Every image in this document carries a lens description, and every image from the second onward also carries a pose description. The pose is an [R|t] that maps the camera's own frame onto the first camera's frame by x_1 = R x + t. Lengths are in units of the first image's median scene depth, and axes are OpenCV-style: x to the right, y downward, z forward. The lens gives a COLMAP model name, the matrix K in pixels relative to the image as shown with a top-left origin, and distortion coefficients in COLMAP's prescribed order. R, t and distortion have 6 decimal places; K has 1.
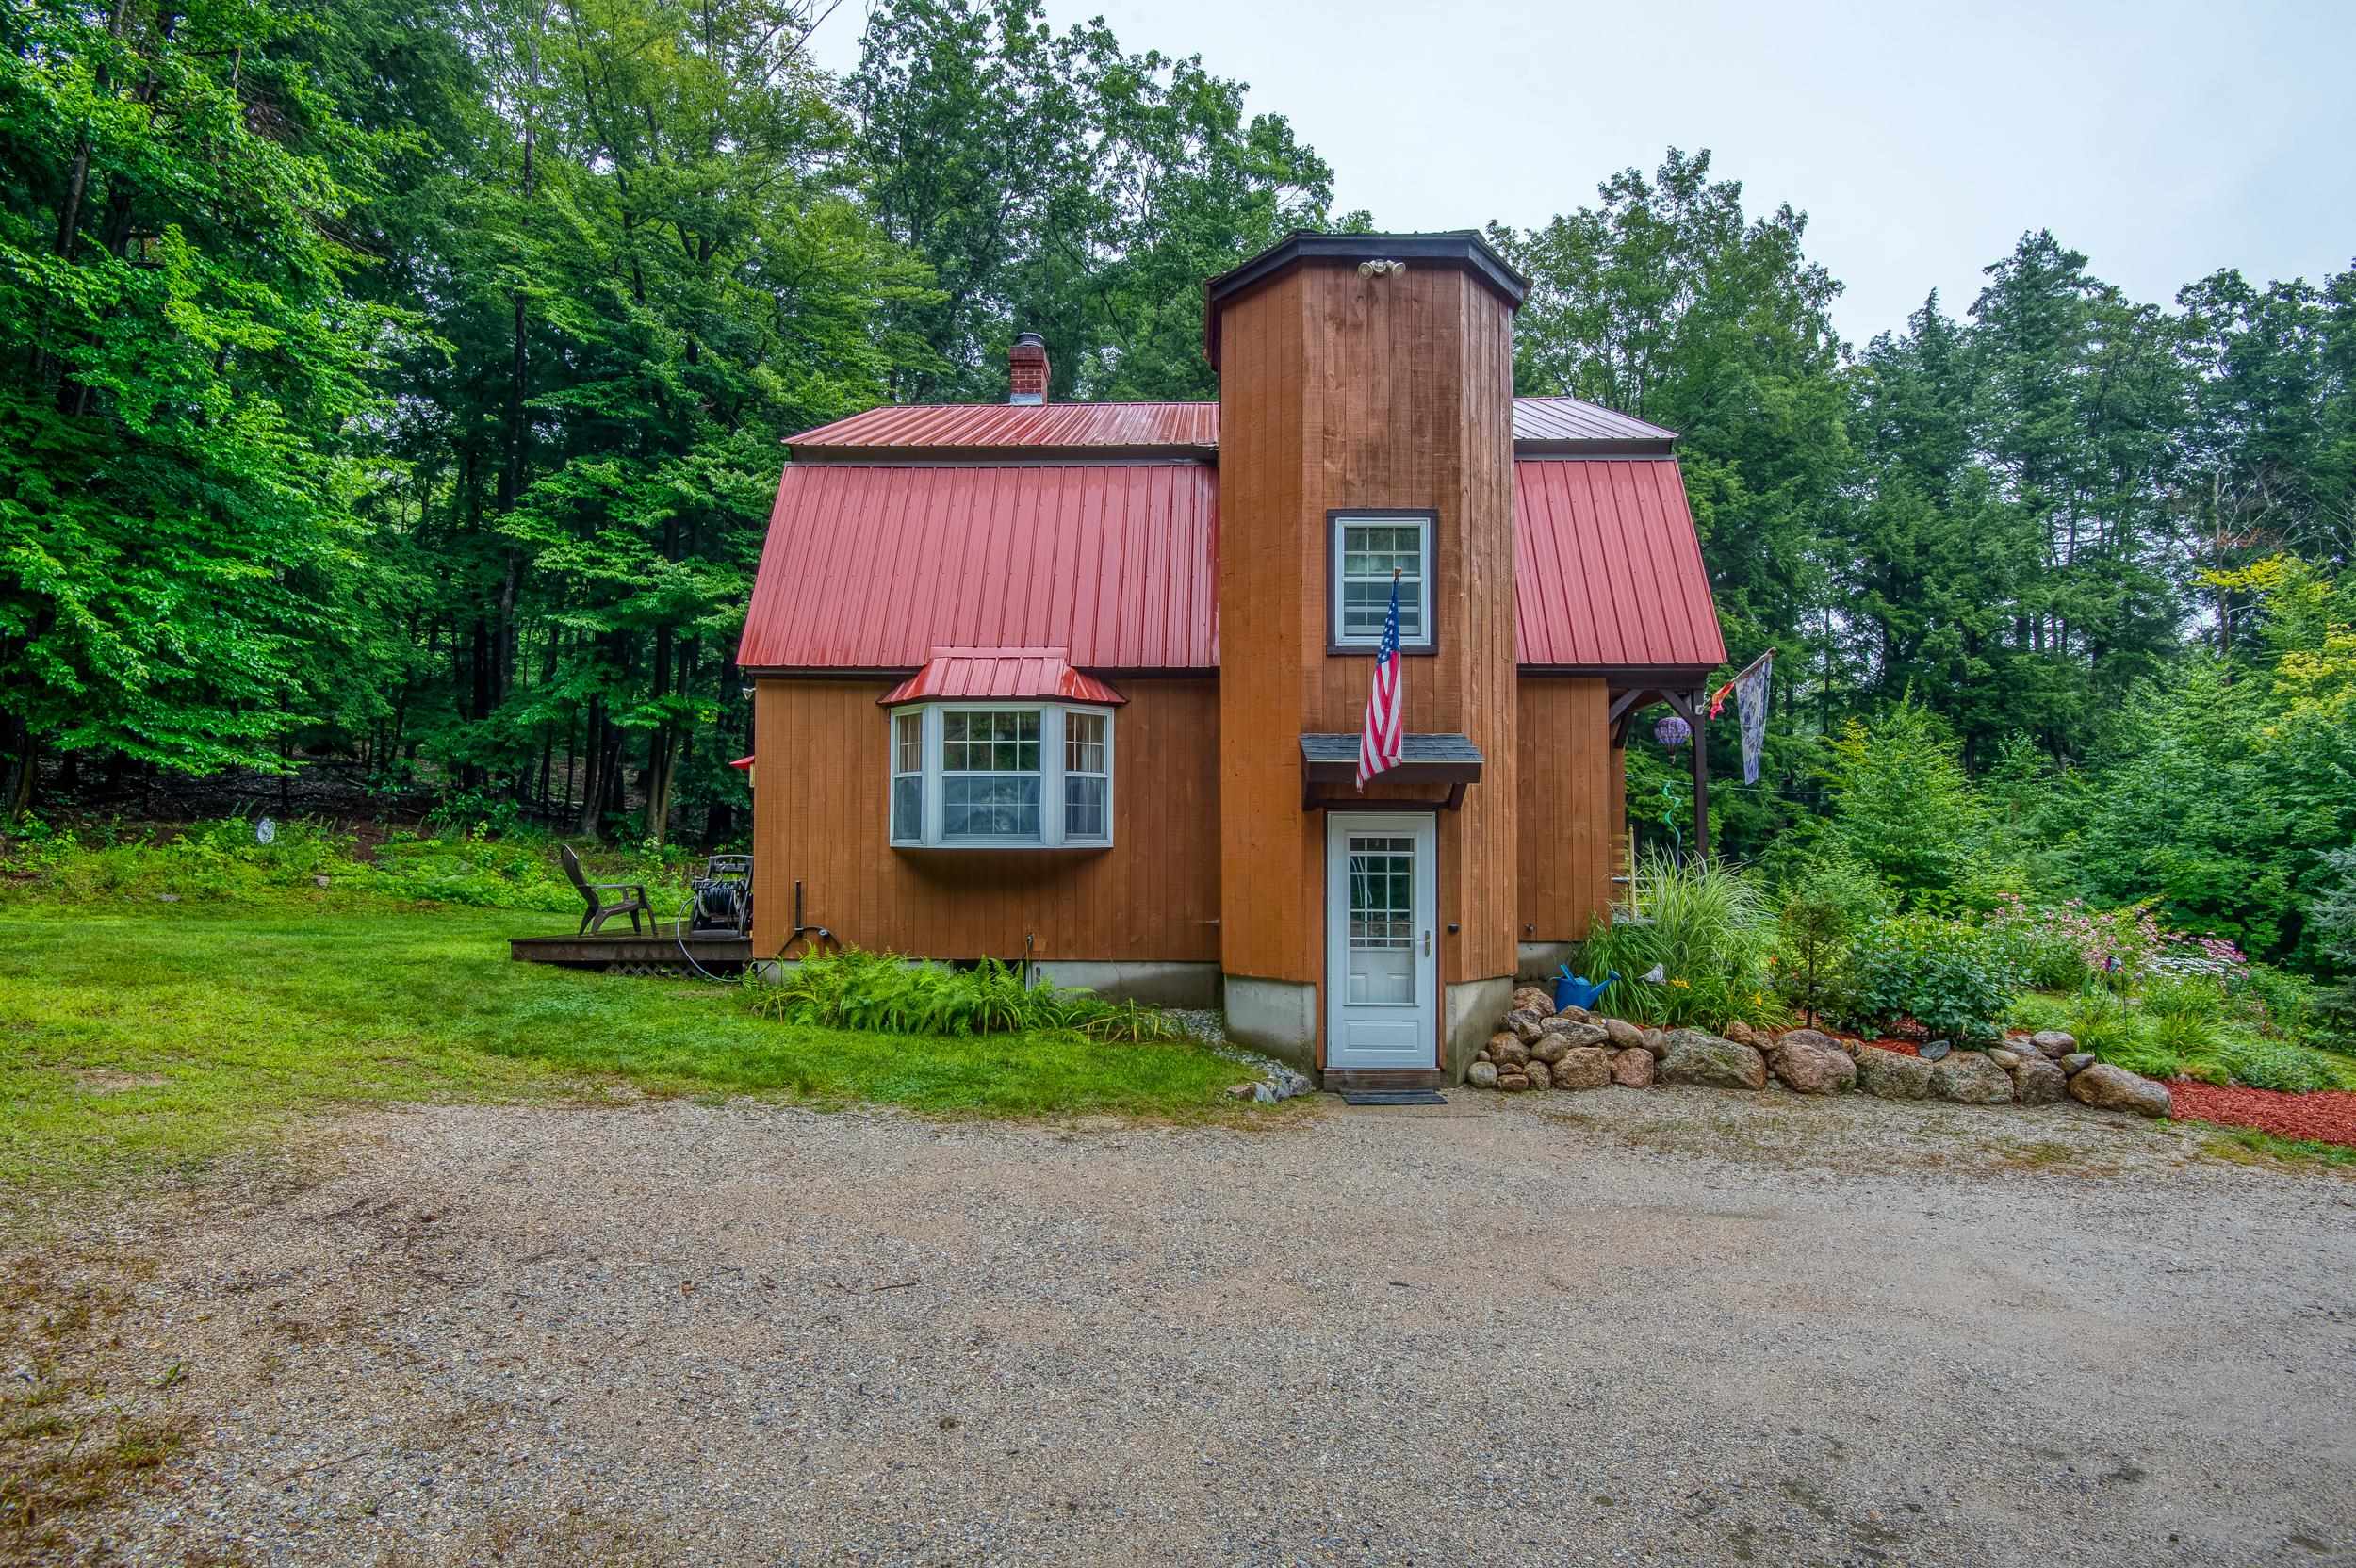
lens RADIAL K [[1085.2, 0, 1175.0], [0, 1085.2, 849.1], [0, 0, 1]] dist [-0.002134, -0.026671]
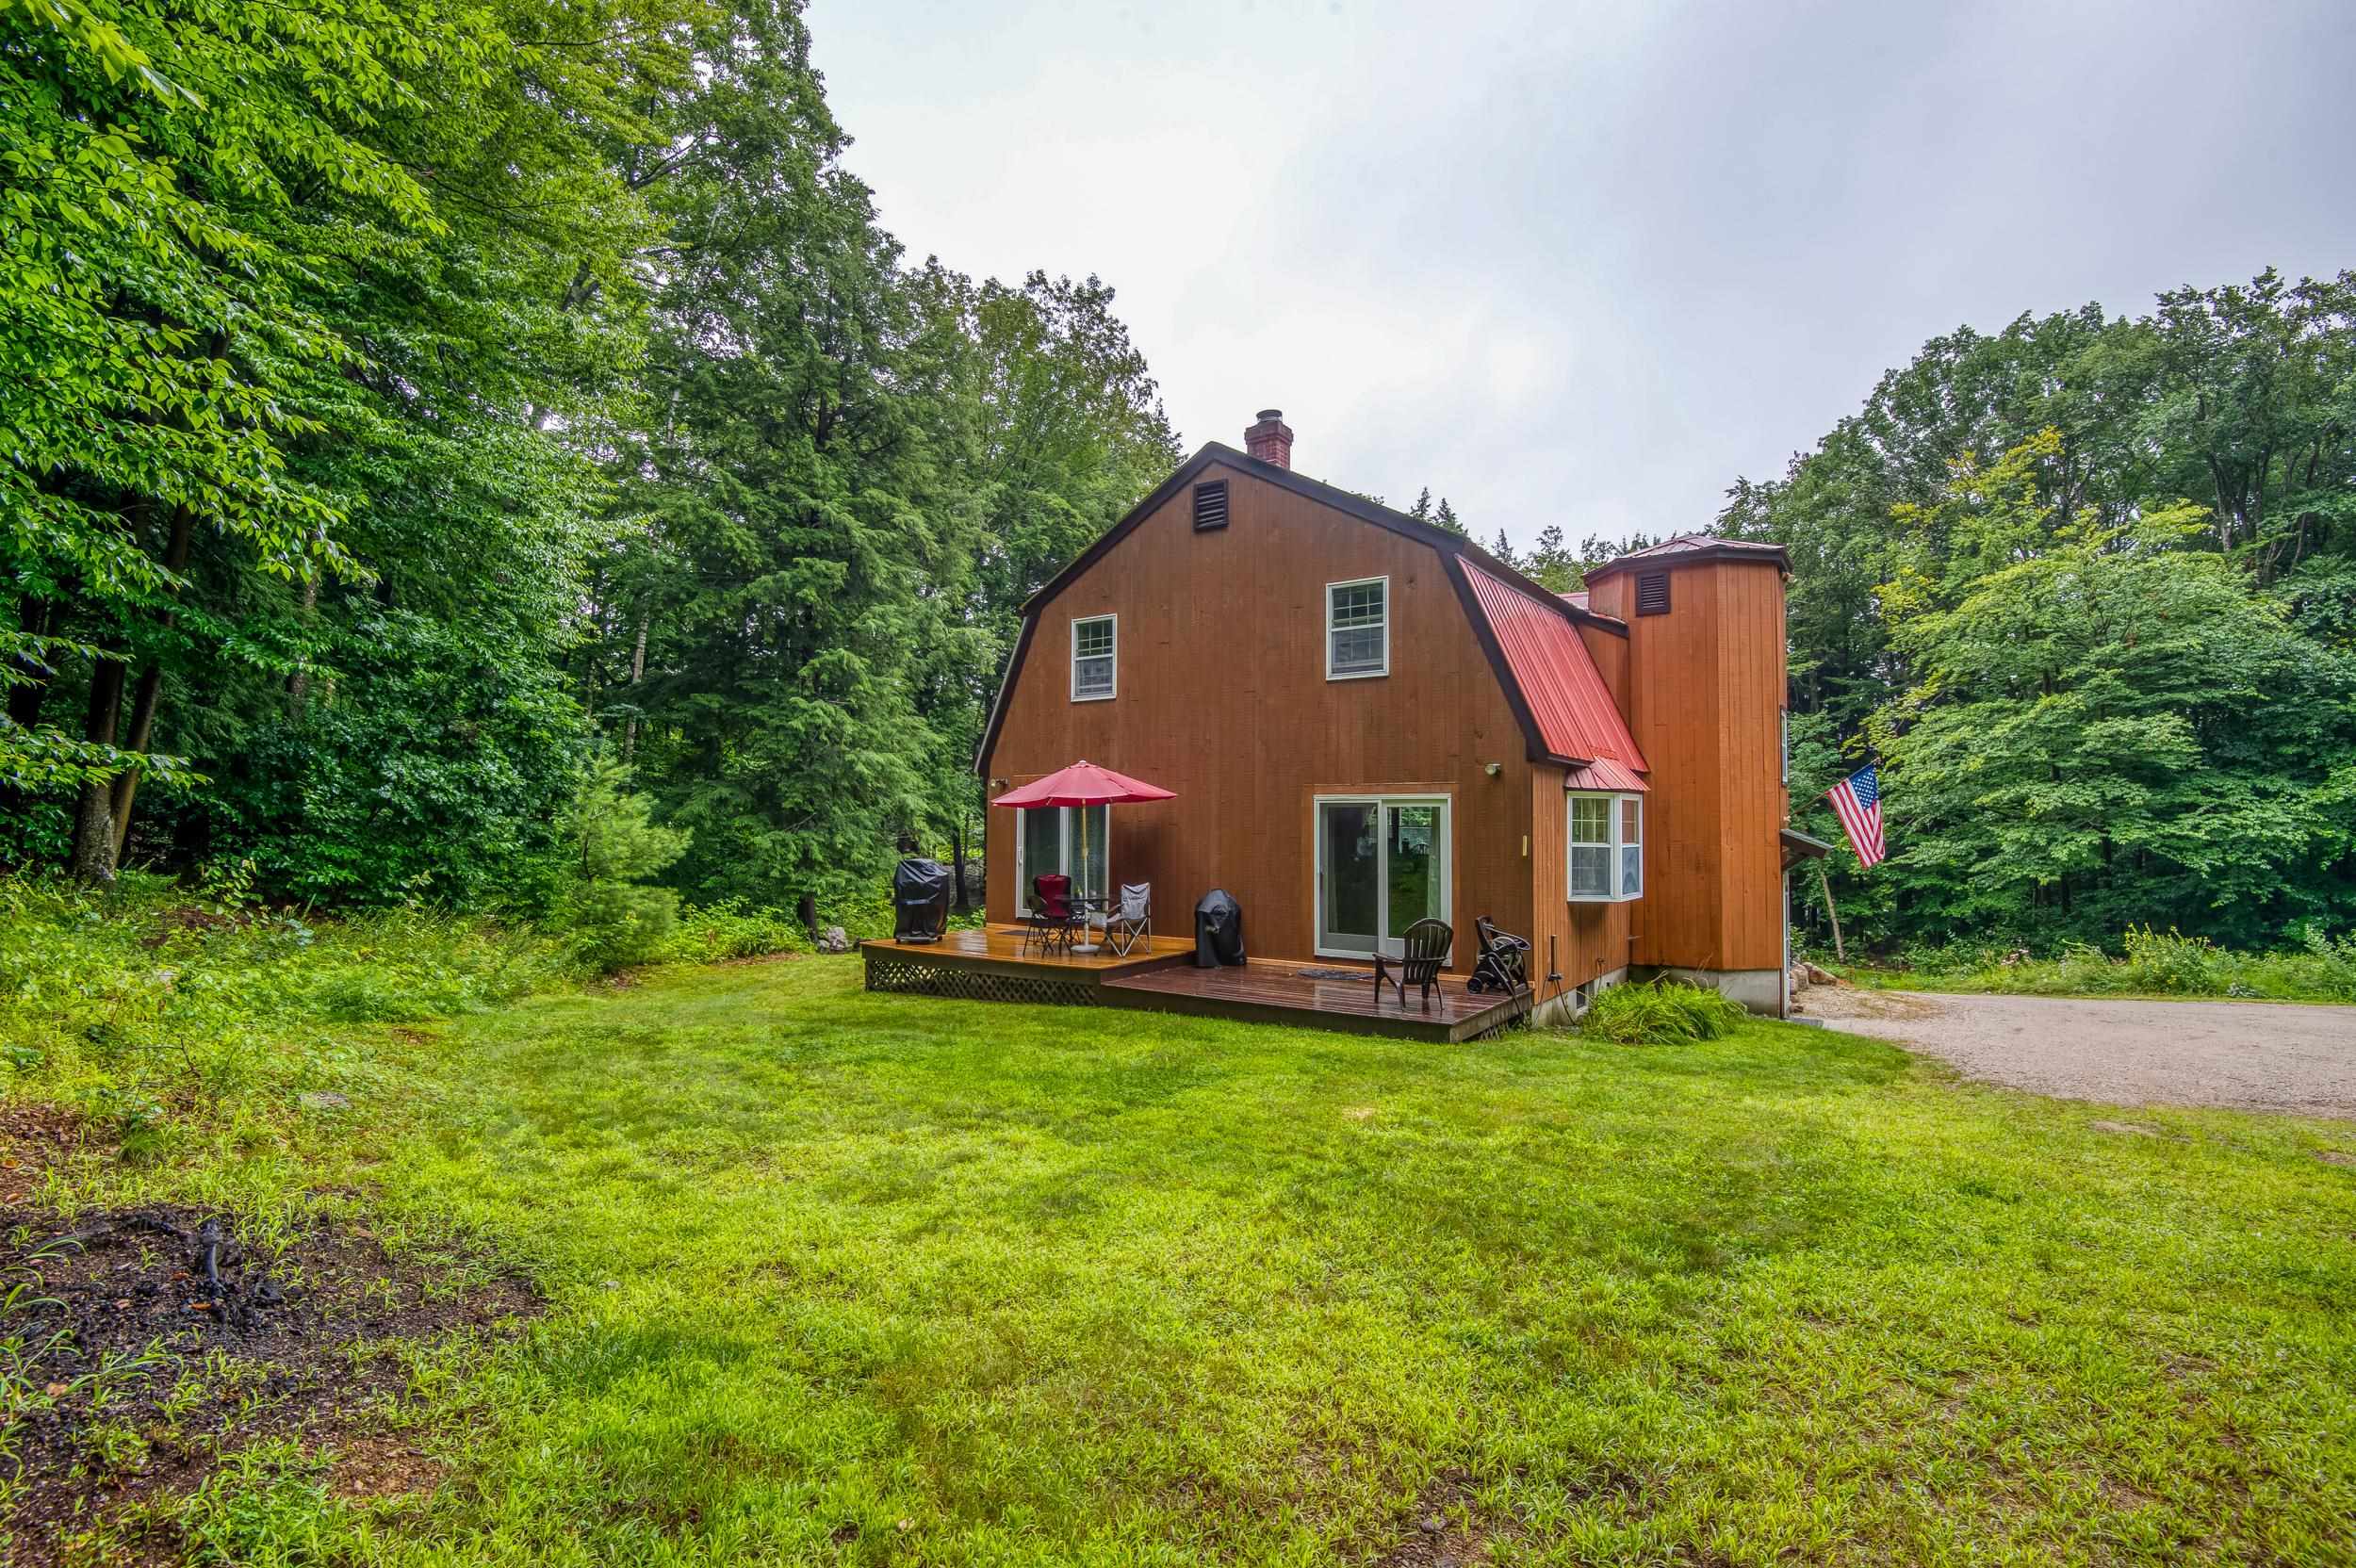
lens RADIAL K [[1089.5, 0, 1170.5], [0, 1089.5, 811.9], [0, 0, 1]] dist [-0.028506, -0.000056]
pose [[0.560427, 0.007854, 0.828166, -1.741575], [-0.008449, 0.999957, -0.003766, -0.108107], [-0.828160, -0.004886, 0.560470, 0.763741]]
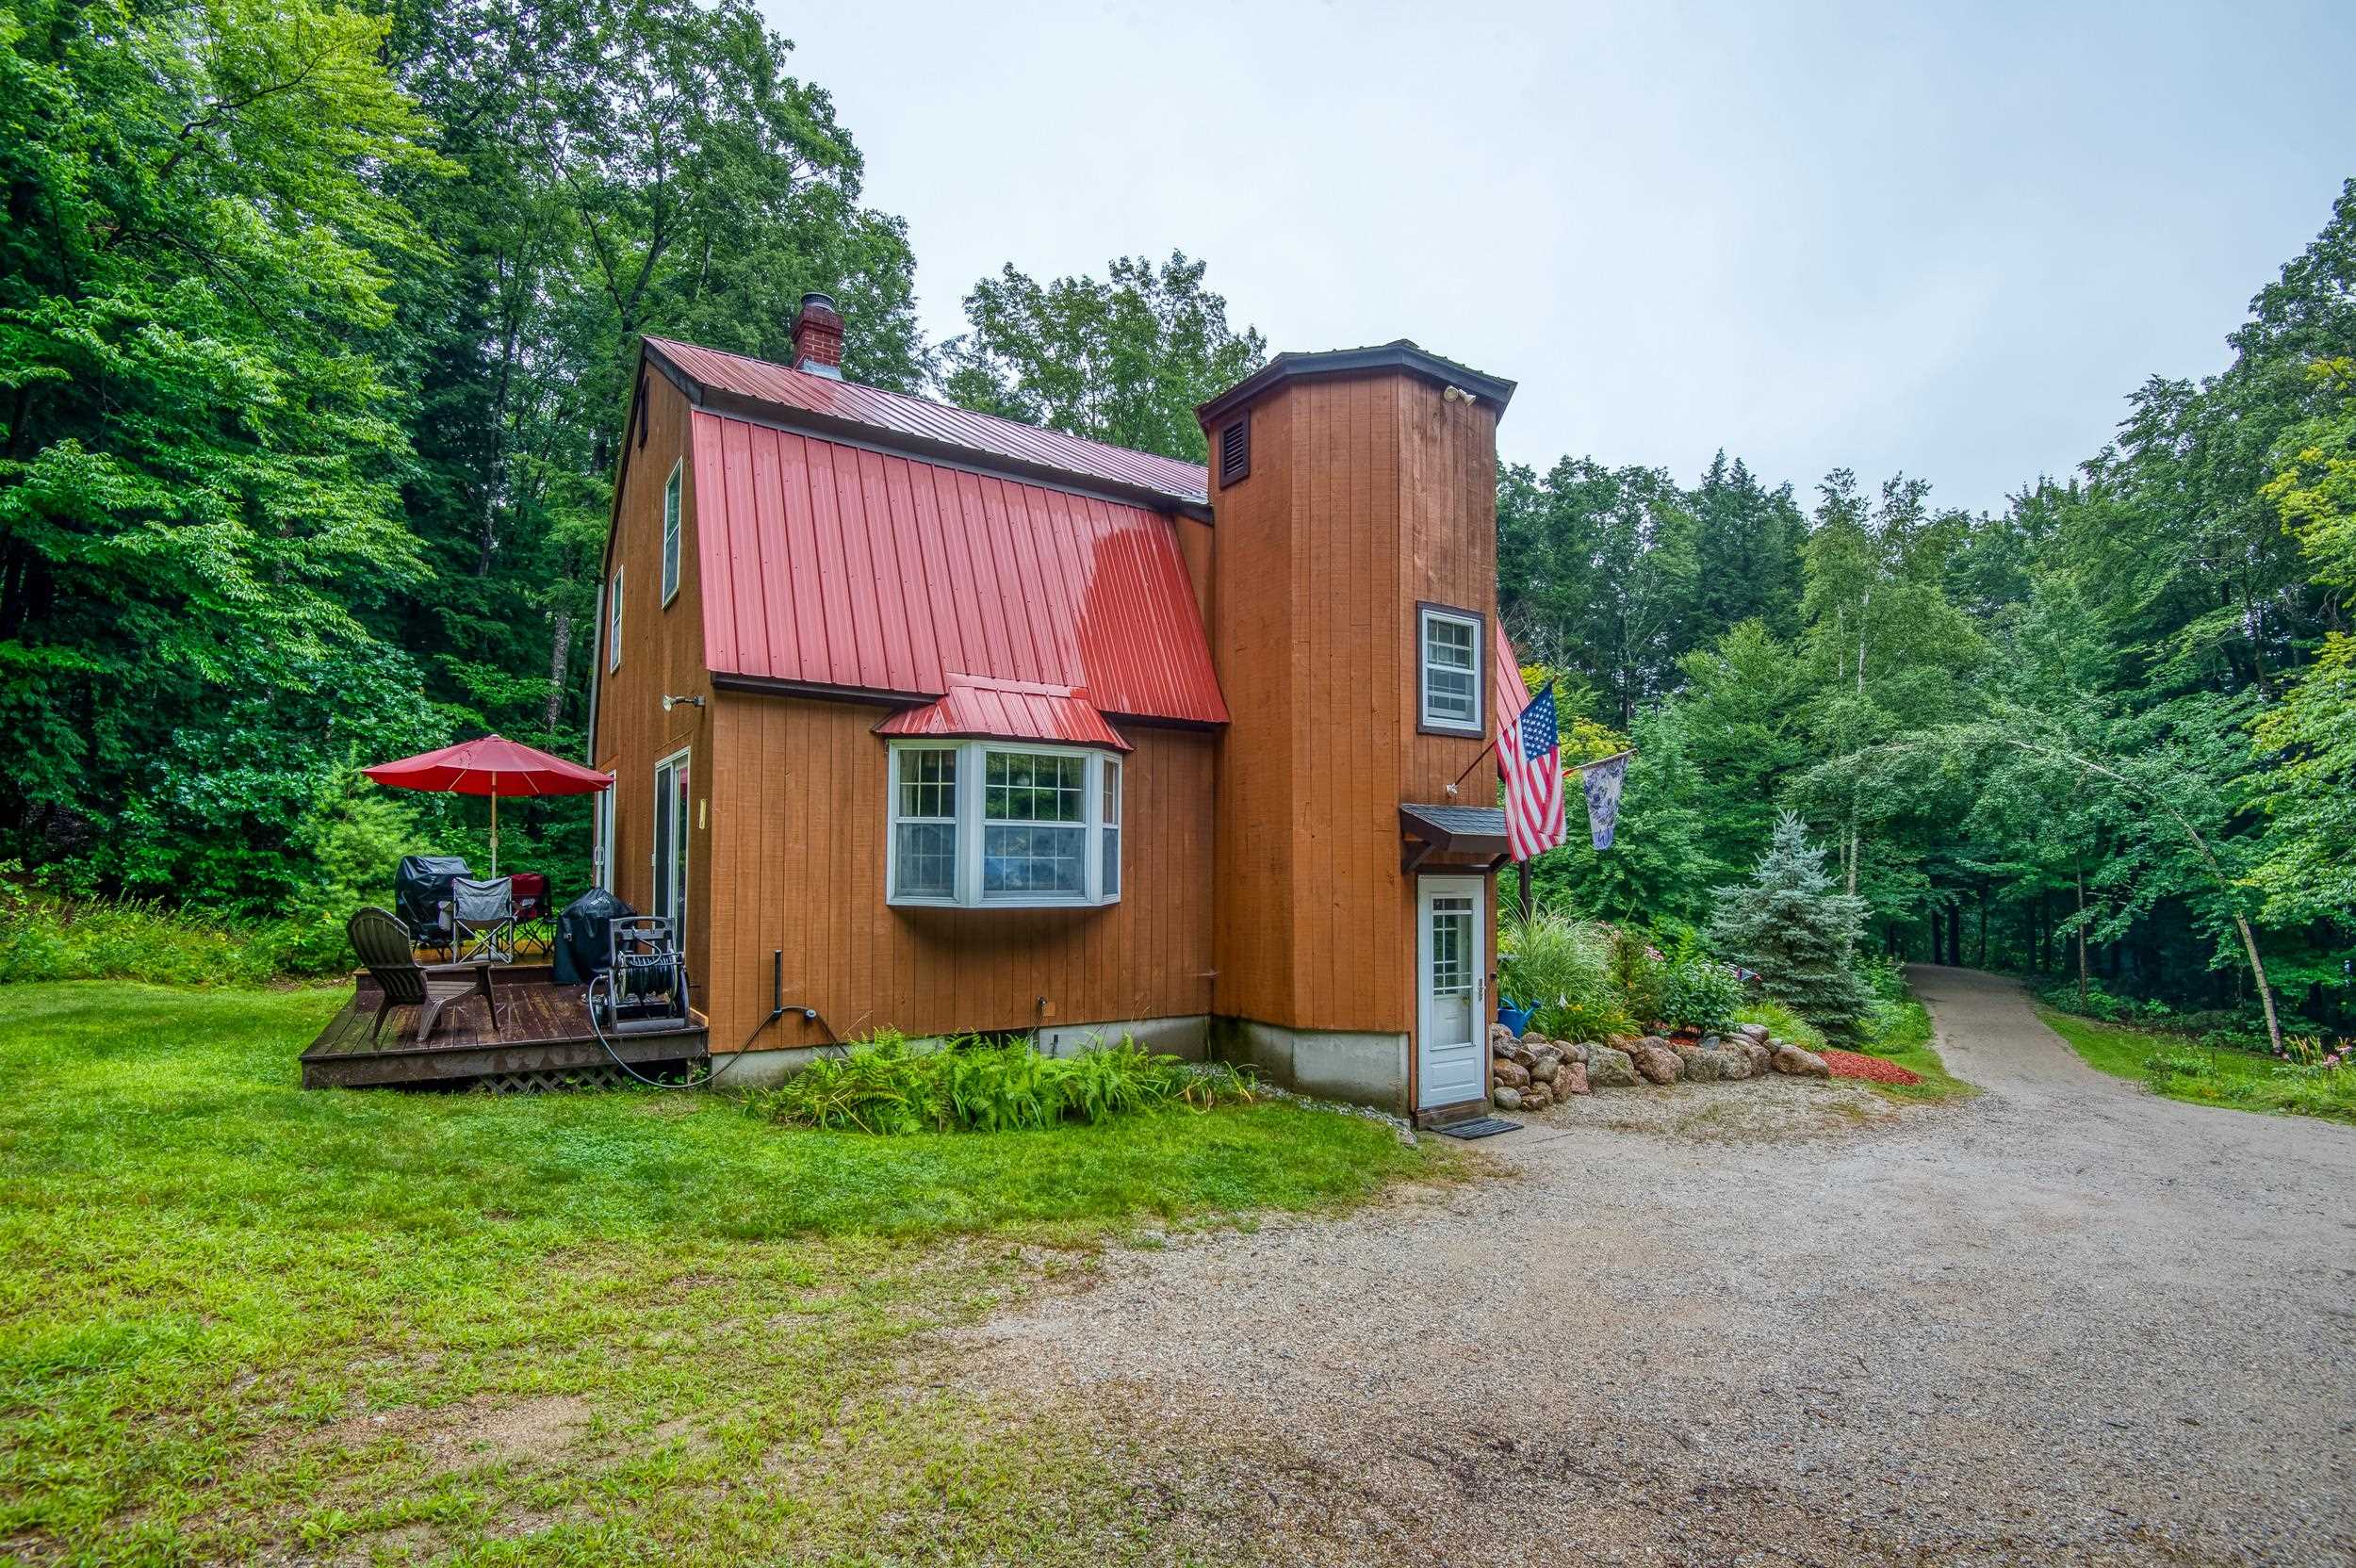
lens RADIAL K [[1085.2, 0, 1175.0], [0, 1085.2, 849.1], [0, 0, 1]] dist [-0.002134, -0.026671]
pose [[0.828834, 0.011979, 0.559366, -0.573636], [-0.008390, 0.999924, -0.008983, -0.041344], [-0.559431, 0.002752, 0.828872, 0.191108]]
